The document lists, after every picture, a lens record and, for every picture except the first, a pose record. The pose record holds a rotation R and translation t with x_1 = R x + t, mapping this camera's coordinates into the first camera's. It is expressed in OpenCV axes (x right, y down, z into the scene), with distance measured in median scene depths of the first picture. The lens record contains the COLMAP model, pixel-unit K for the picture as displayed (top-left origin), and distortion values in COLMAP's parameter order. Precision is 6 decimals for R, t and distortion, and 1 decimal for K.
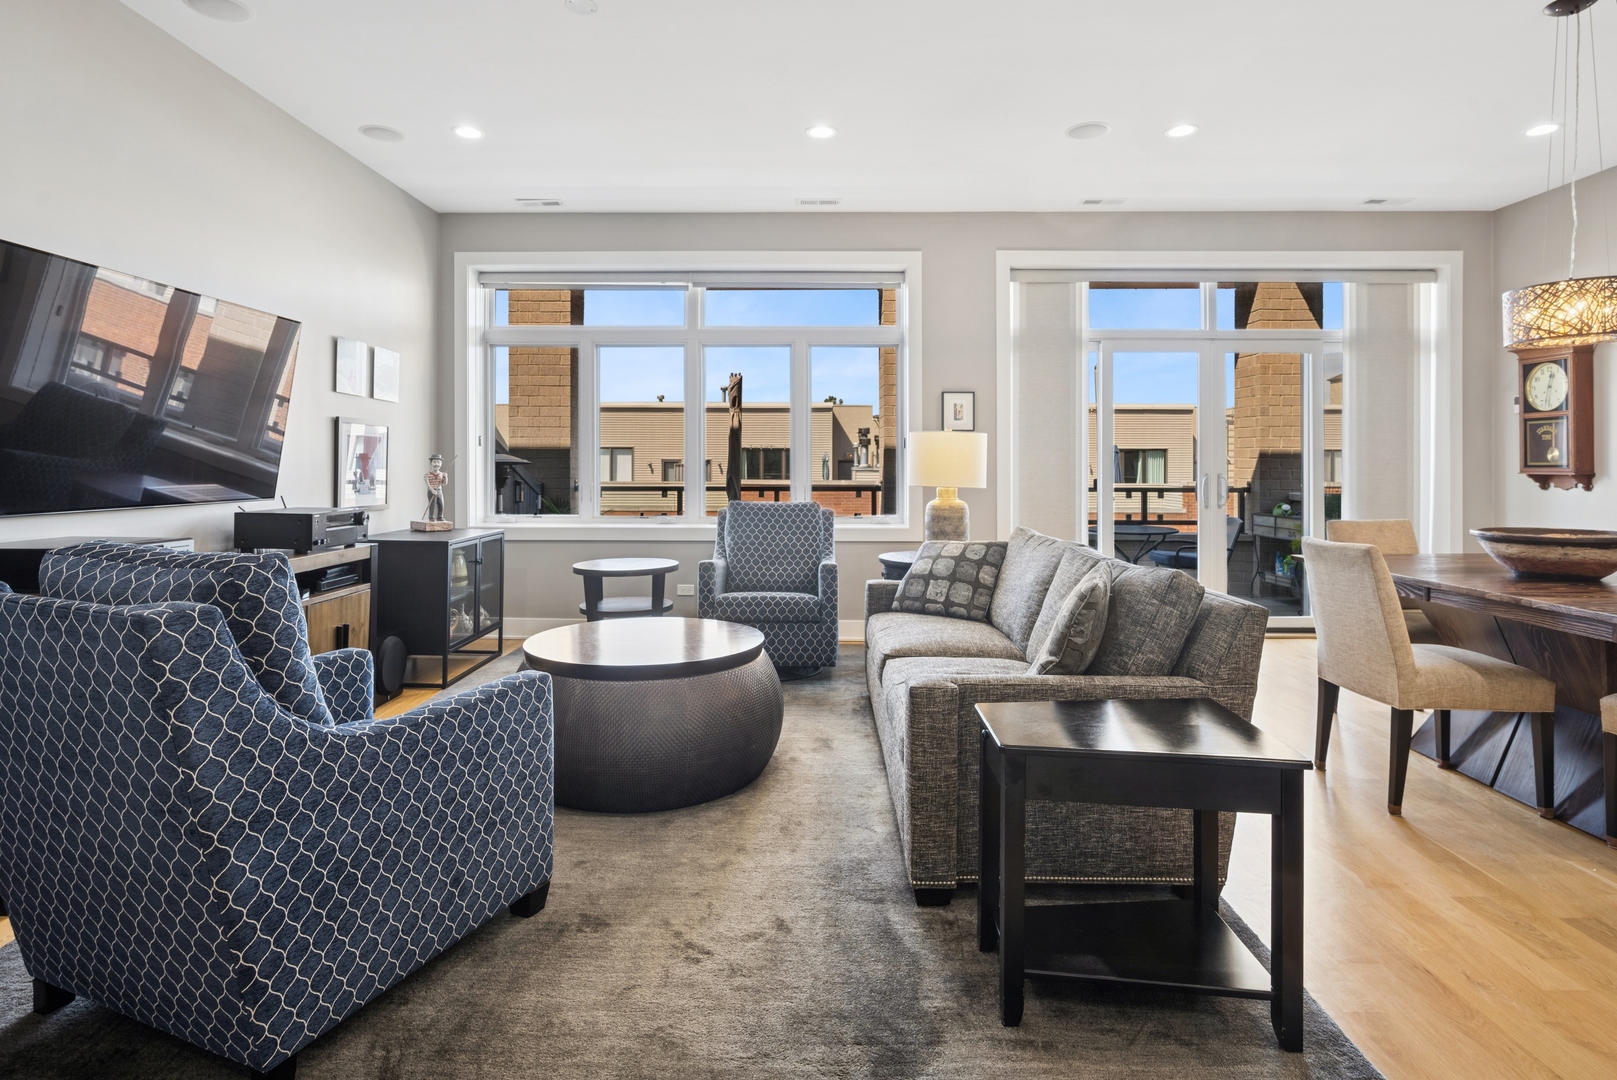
lens RADIAL K [[842.8, 0, 805.4], [0, 842.8, 462.7], [0, 0, 1]] dist [-0.000345, 0.000360]
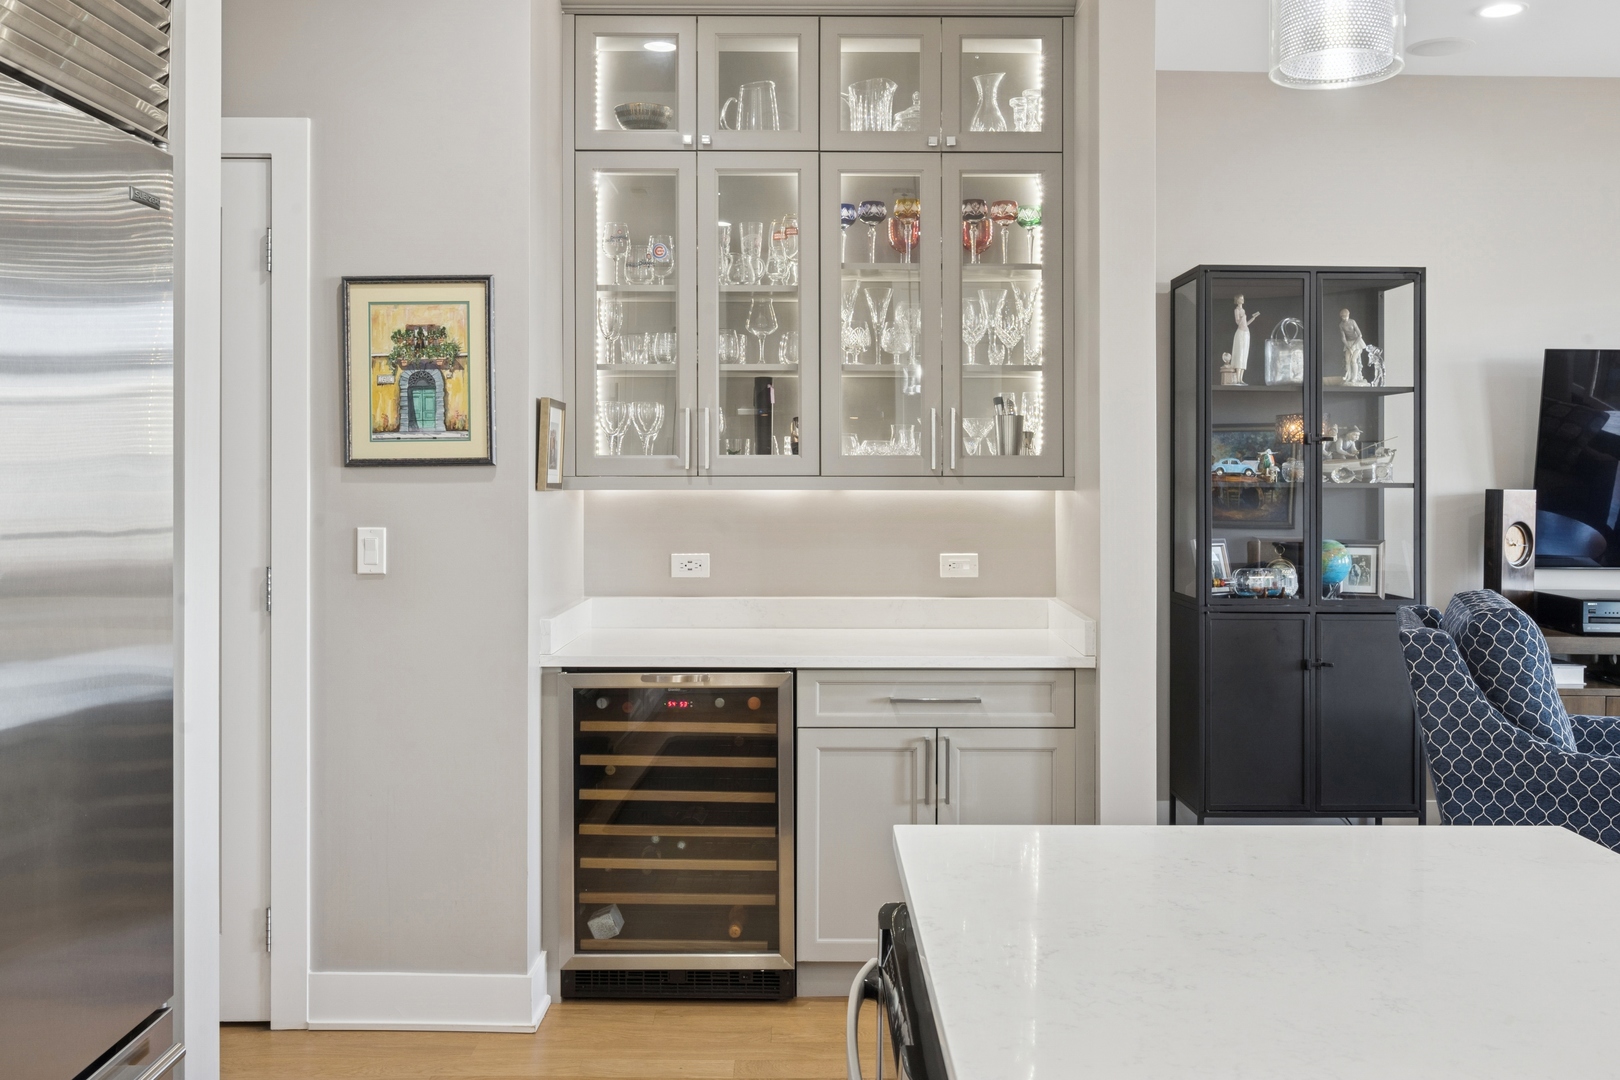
lens RADIAL K [[1383.0, 0, 815.4], [0, 1383.0, 471.7], [0, 0, 1]] dist [0.002079, -0.003553]
pose [[0.012236, -0.000636, -0.999925, 0.609926], [-0.001236, 0.999999, -0.000651, -0.042648], [0.999924, 0.001244, 0.012235, -0.070615]]
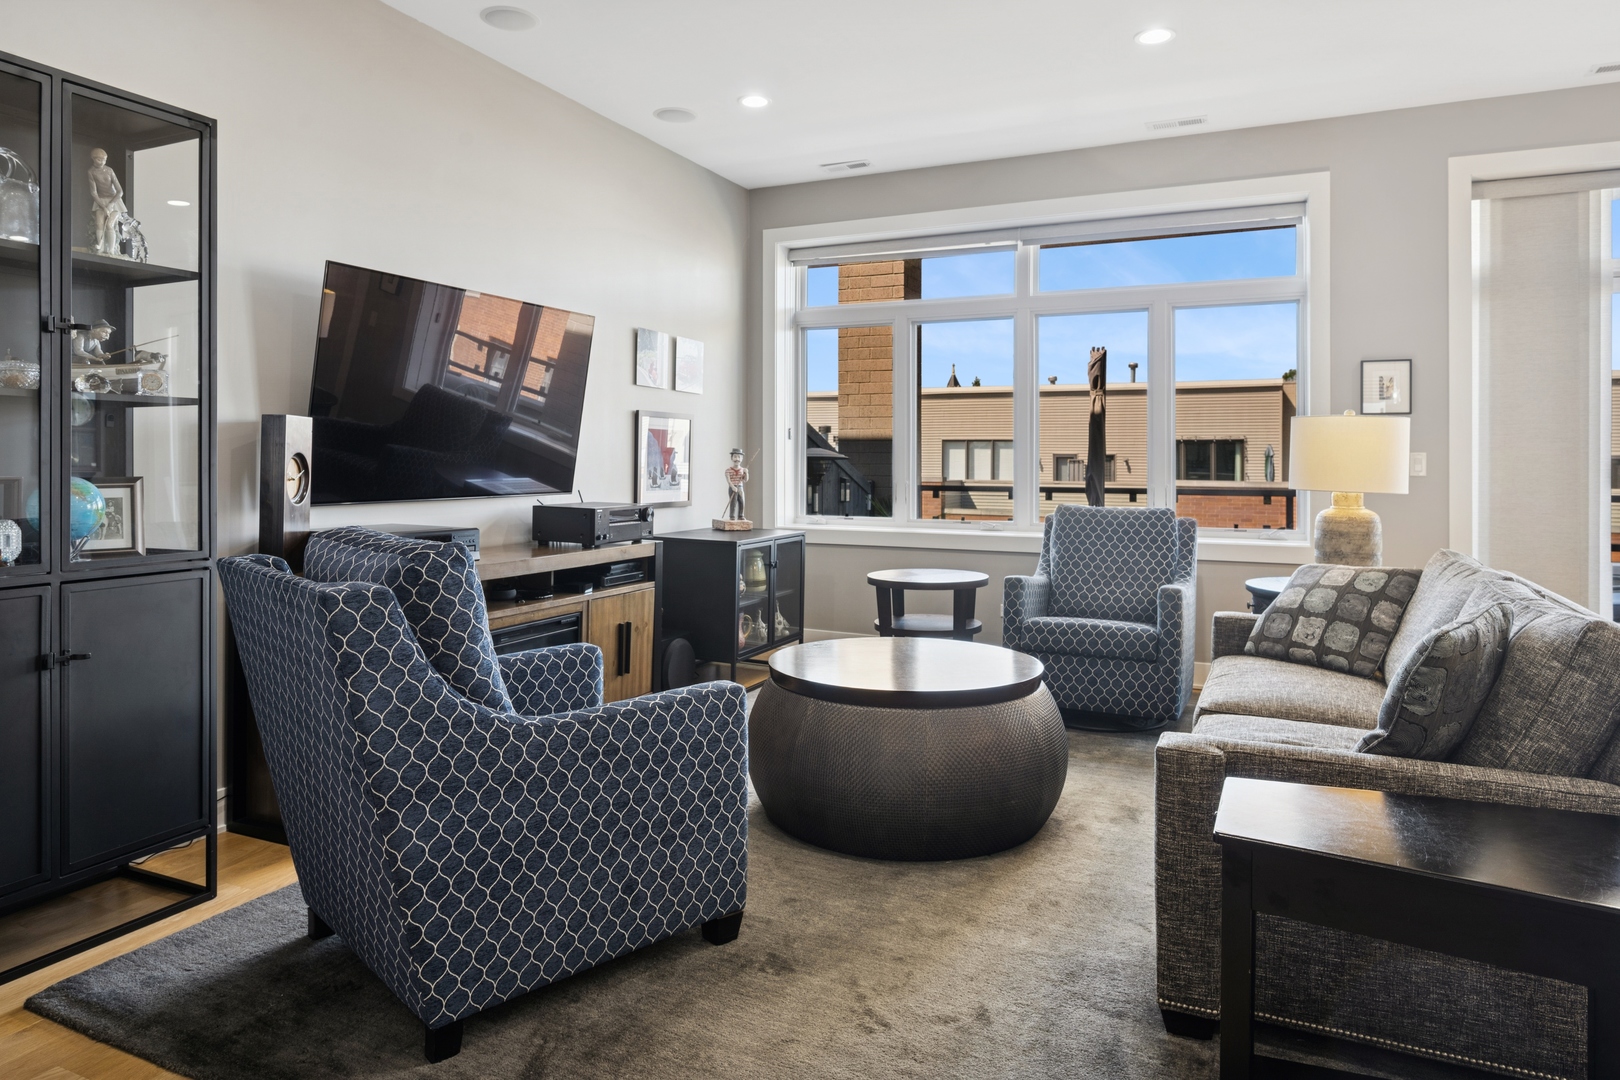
lens RADIAL K [[1011.1, 0, 805.7], [0, 1011.1, 457.0], [0, 0, 1]] dist [-0.000918, 0.000213]
pose [[0.911443, 0.000845, -0.411424, 0.105976], [-0.001397, 0.999998, -0.001041, 0.000531], [0.411423, 0.001524, 0.911443, 0.010092]]
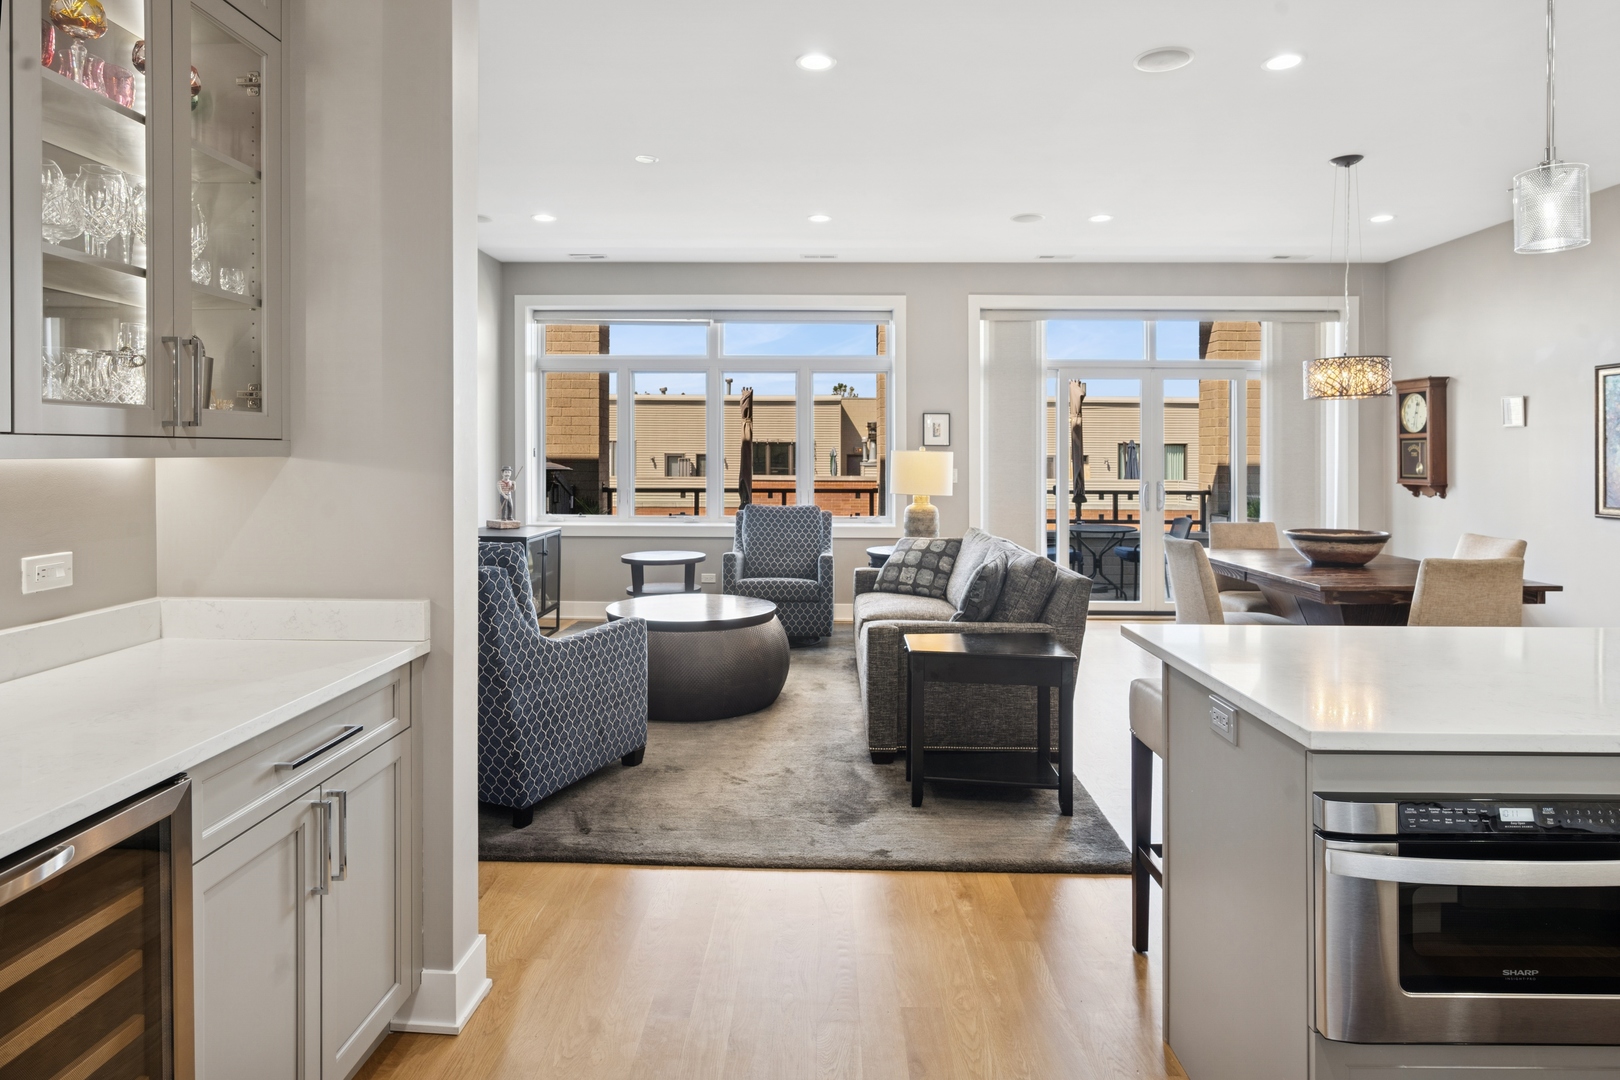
lens RADIAL K [[915.6, 0, 807.7], [0, 915.6, 453.3], [0, 0, 1]] dist [0.000631, -0.000074]
pose [[0.999971, 0.001778, -0.007399, 0.010145], [-0.001777, 0.999998, 0.000118, -0.033594], [0.007399, -0.000105, 0.999973, -0.375179]]
